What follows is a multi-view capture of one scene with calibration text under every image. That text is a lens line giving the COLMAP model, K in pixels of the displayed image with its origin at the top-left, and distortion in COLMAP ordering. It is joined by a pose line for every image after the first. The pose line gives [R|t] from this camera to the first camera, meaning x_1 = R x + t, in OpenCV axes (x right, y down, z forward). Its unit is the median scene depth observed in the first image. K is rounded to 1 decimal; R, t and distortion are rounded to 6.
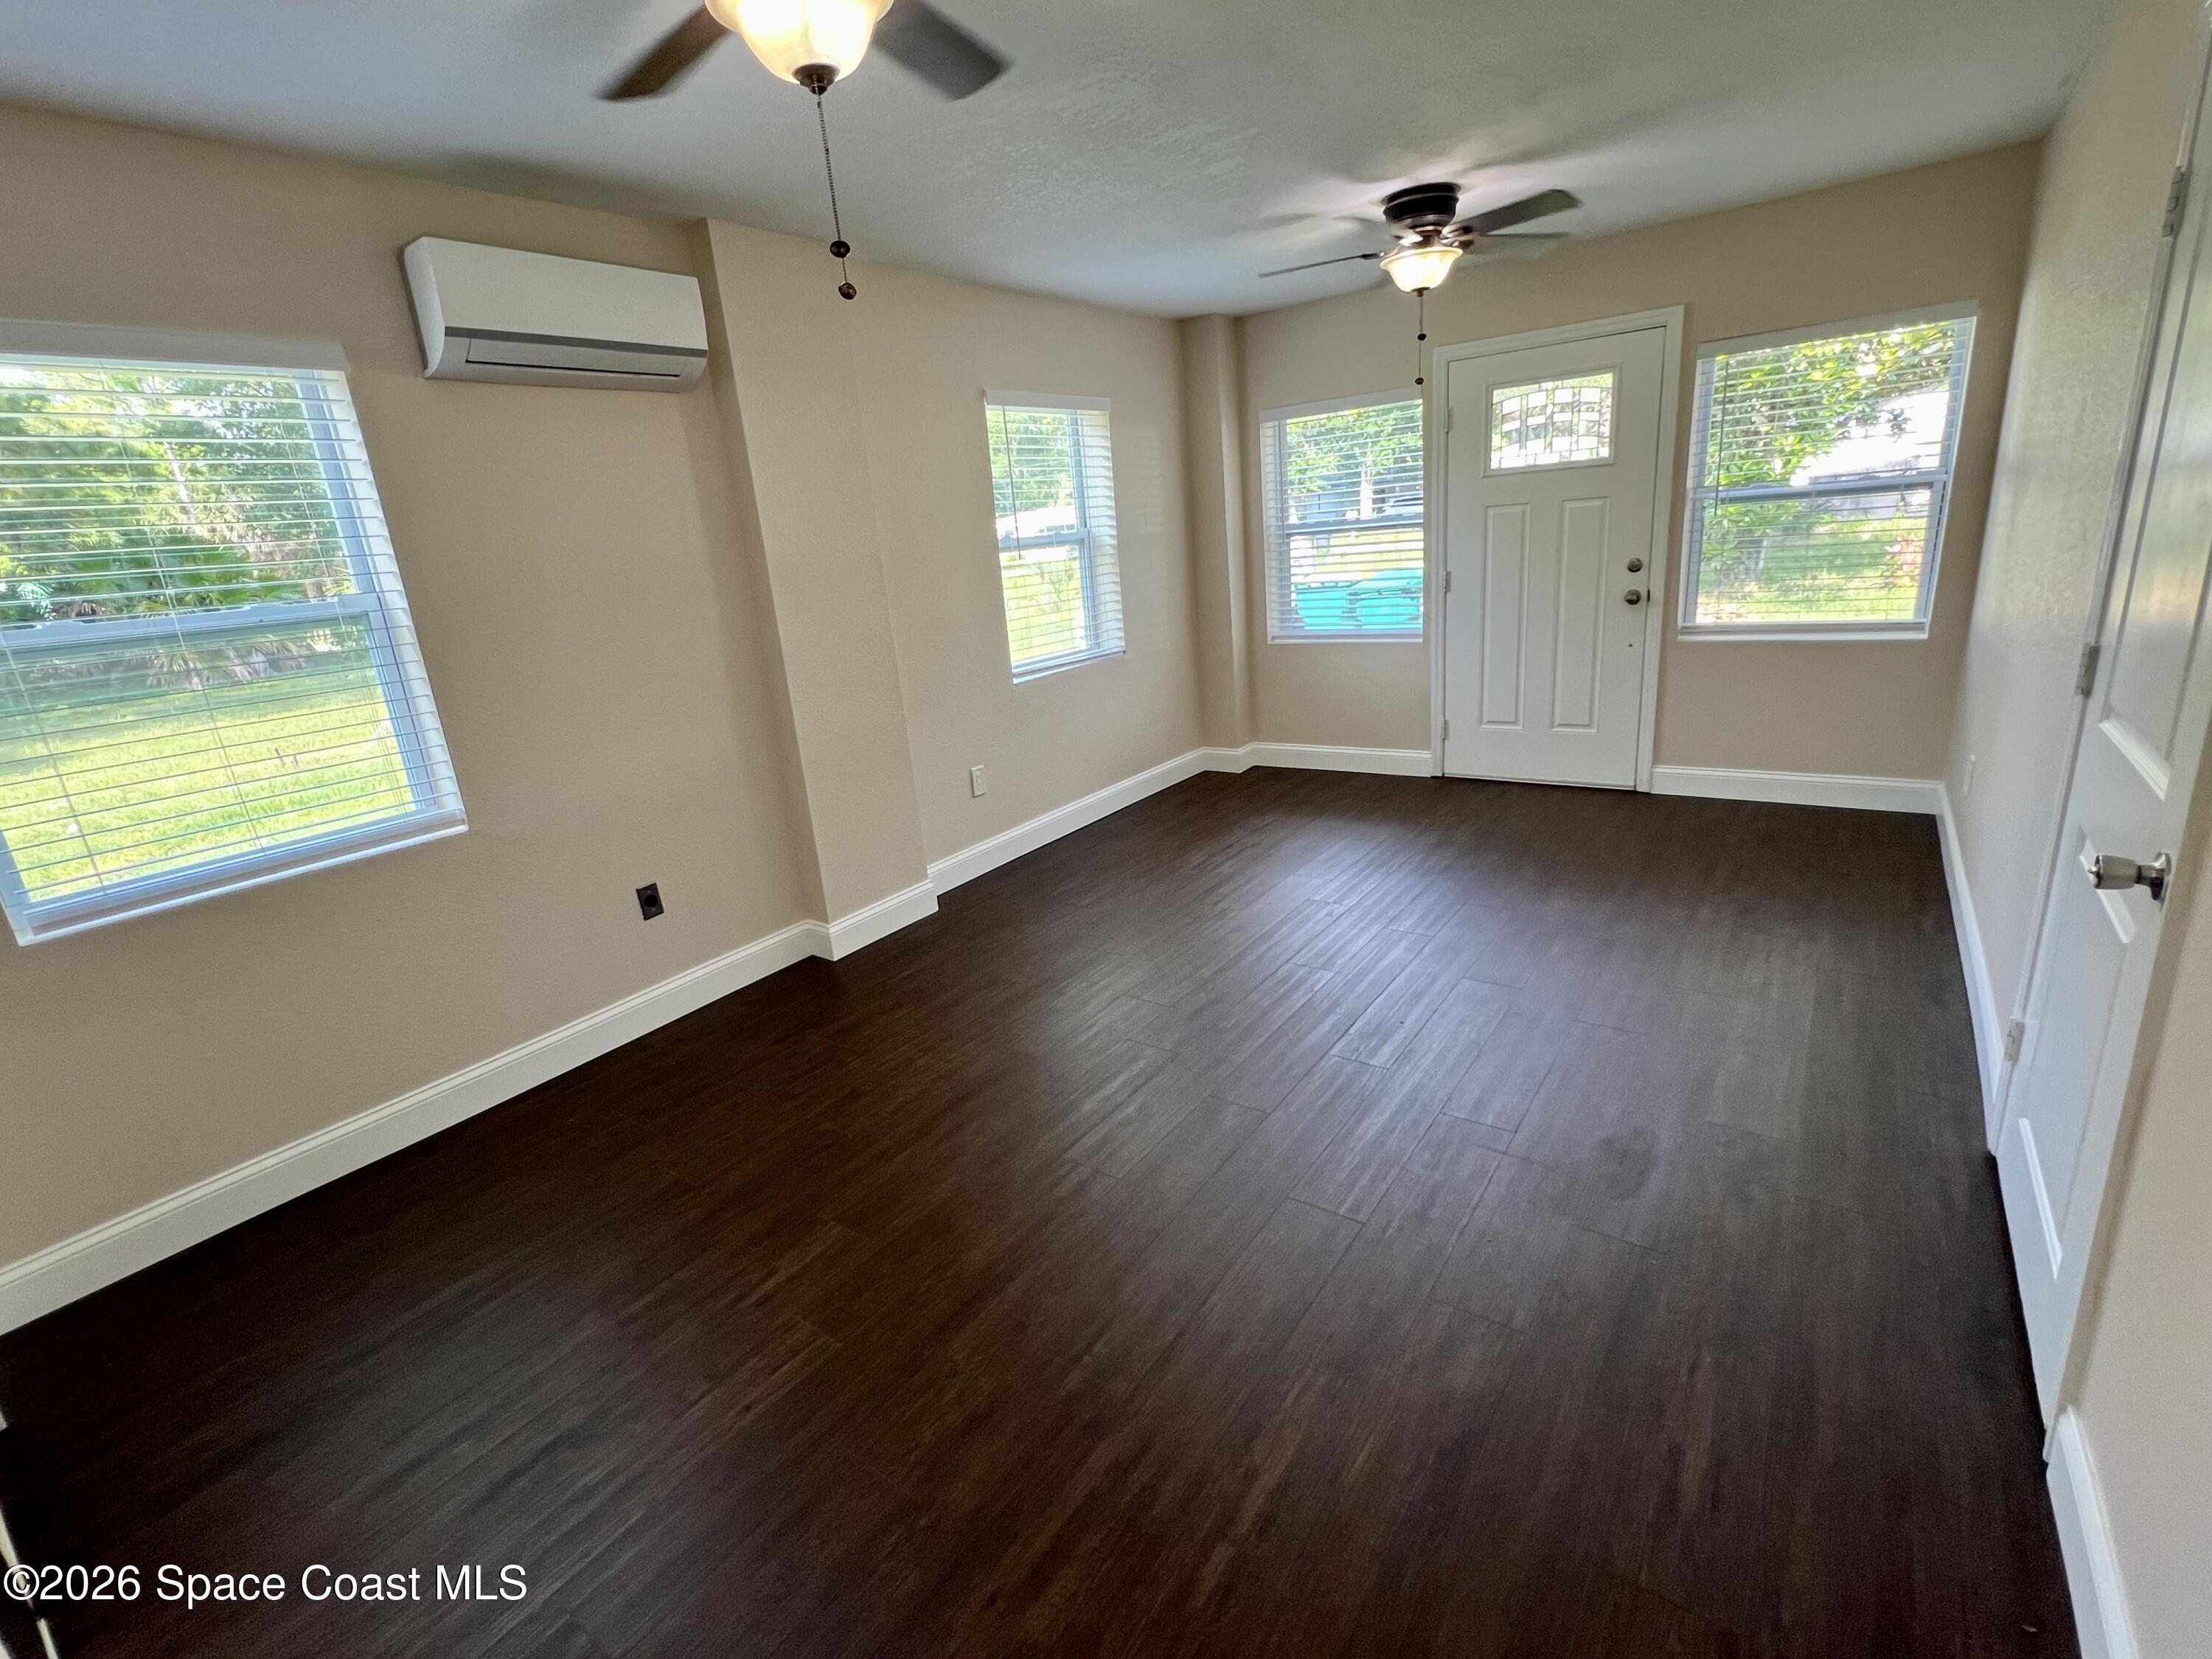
lens RADIAL K [[1003.4, 0, 1100.4], [0, 1003.4, 823.4], [0, 0, 1]] dist [-0.003799, 0.000203]
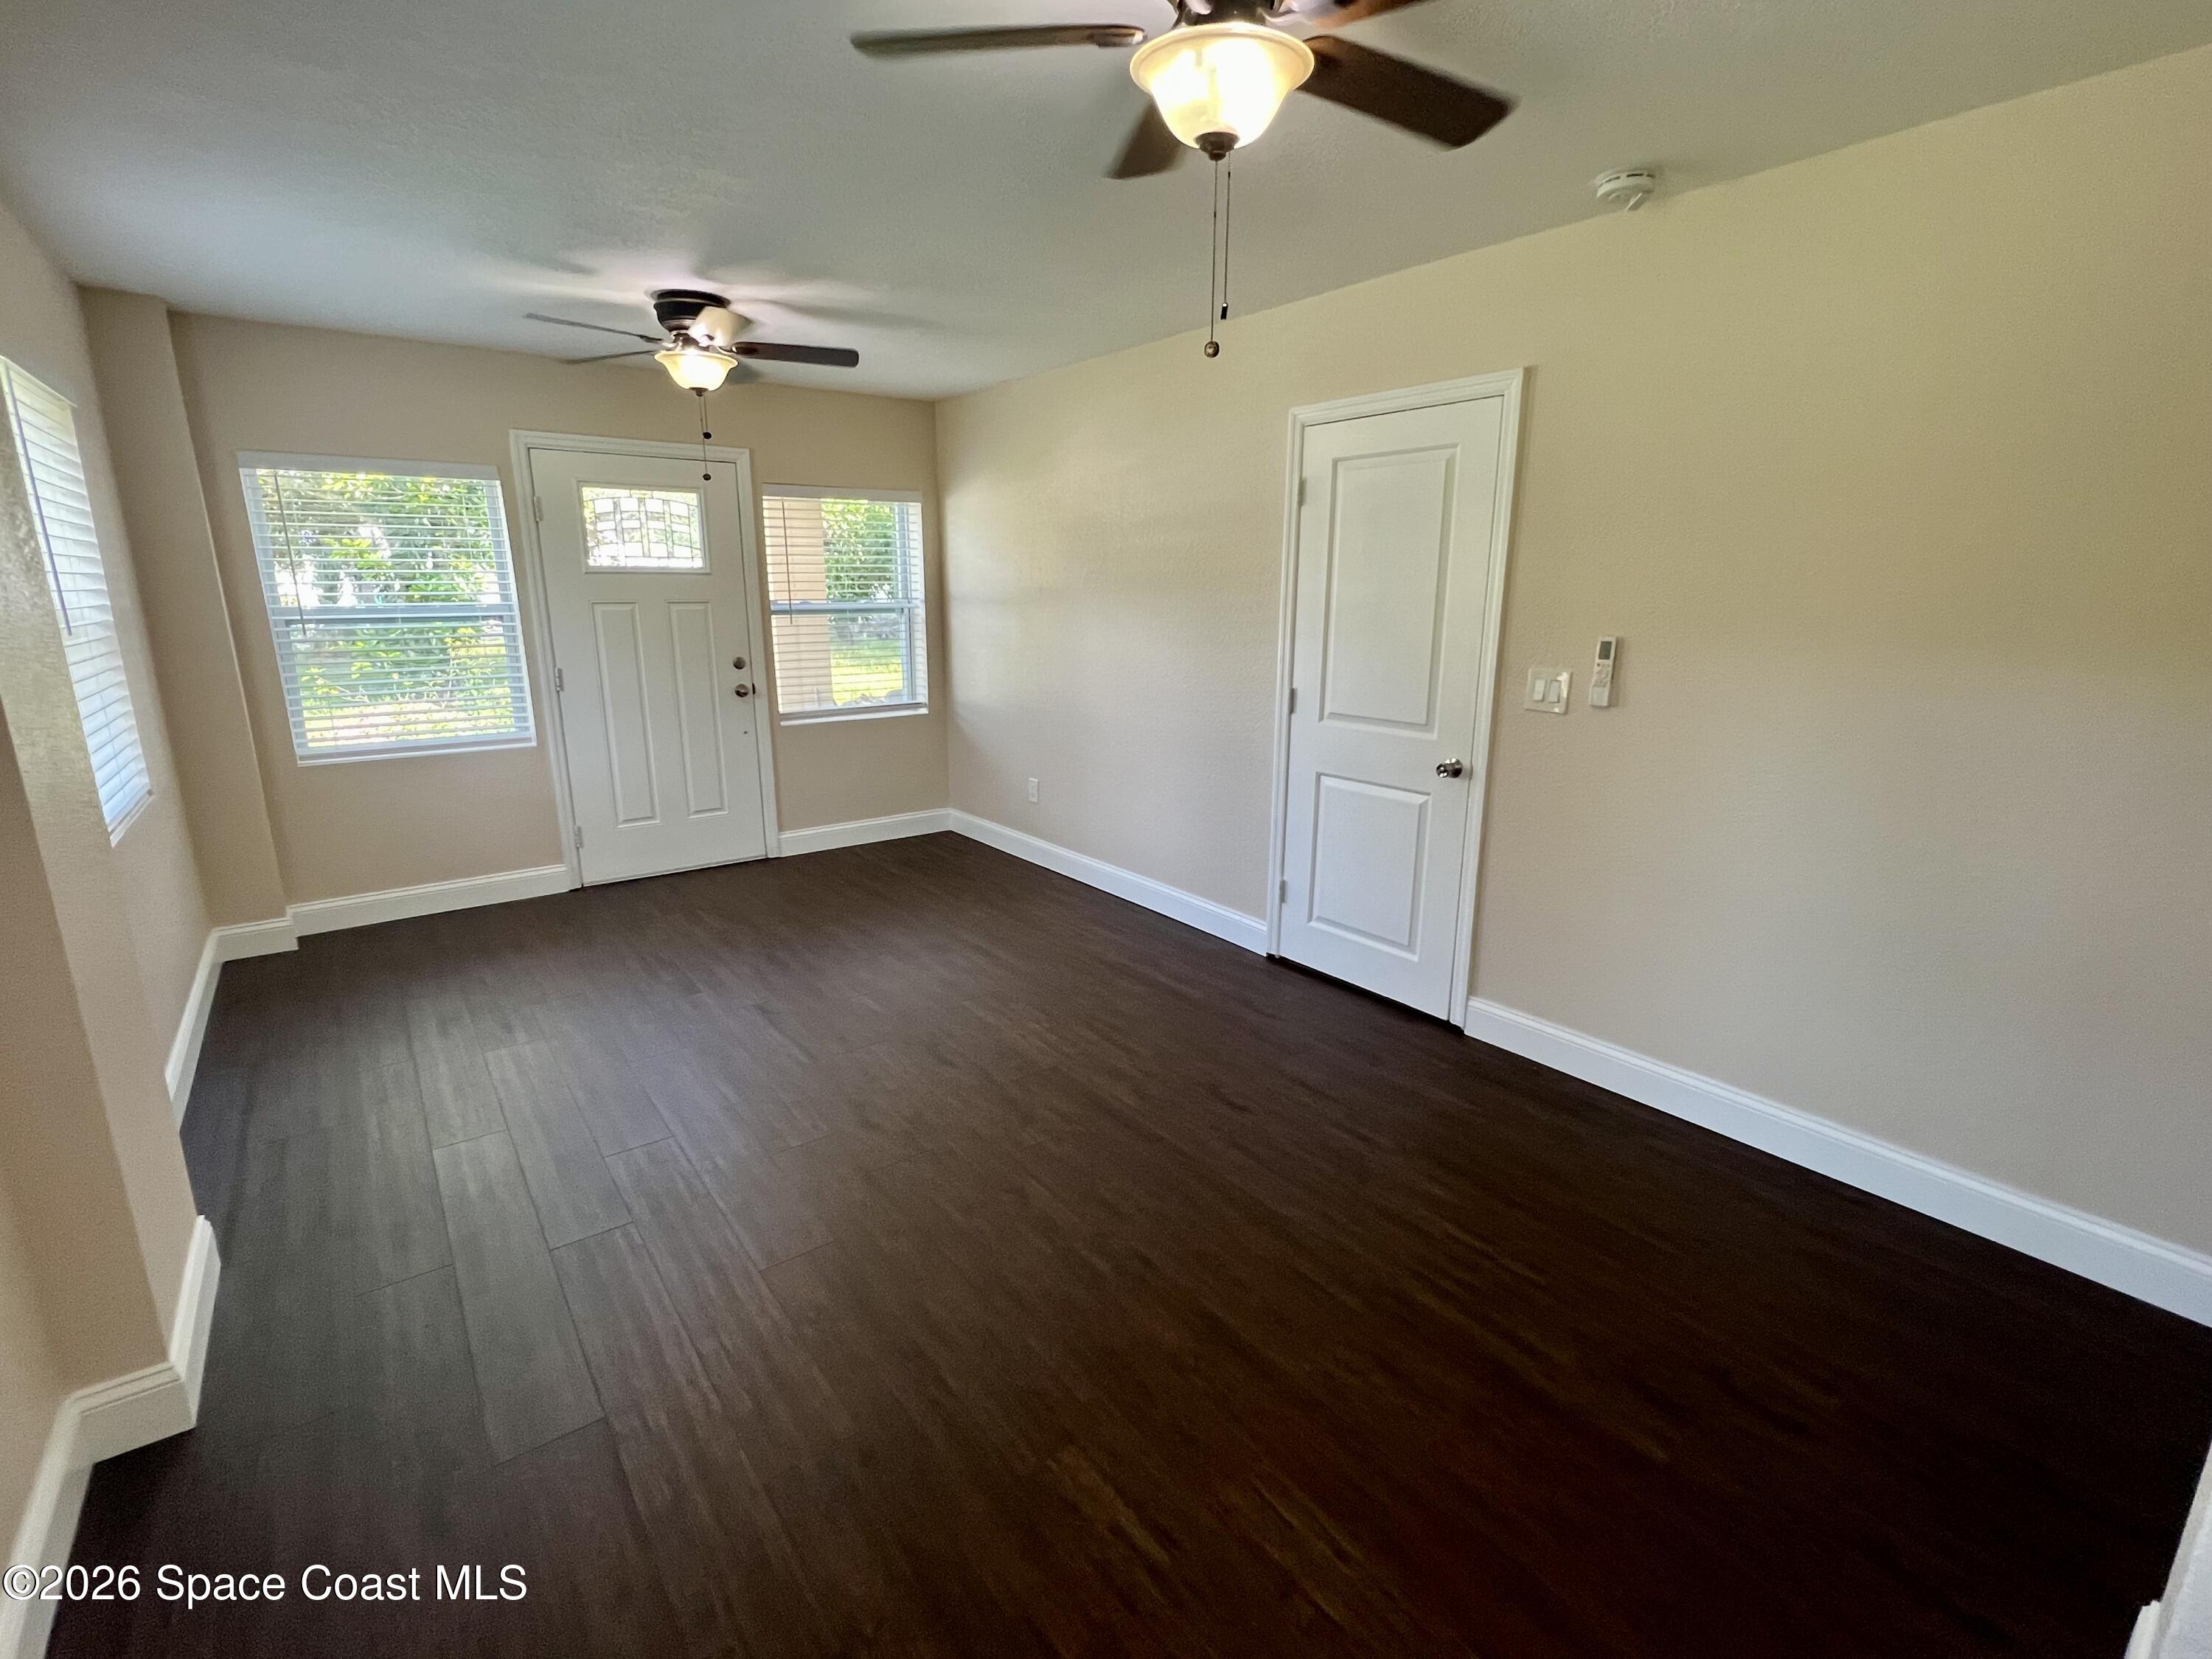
lens RADIAL K [[1003.4, 0, 1094.4], [0, 1003.4, 832.1], [0, 0, 1]] dist [-0.003799, 0.000203]
pose [[0.283435, -0.147706, 0.947548, -0.456252], [0.246461, 0.966099, 0.076875, -0.059728], [-0.926780, 0.211745, 0.310230, 0.311976]]
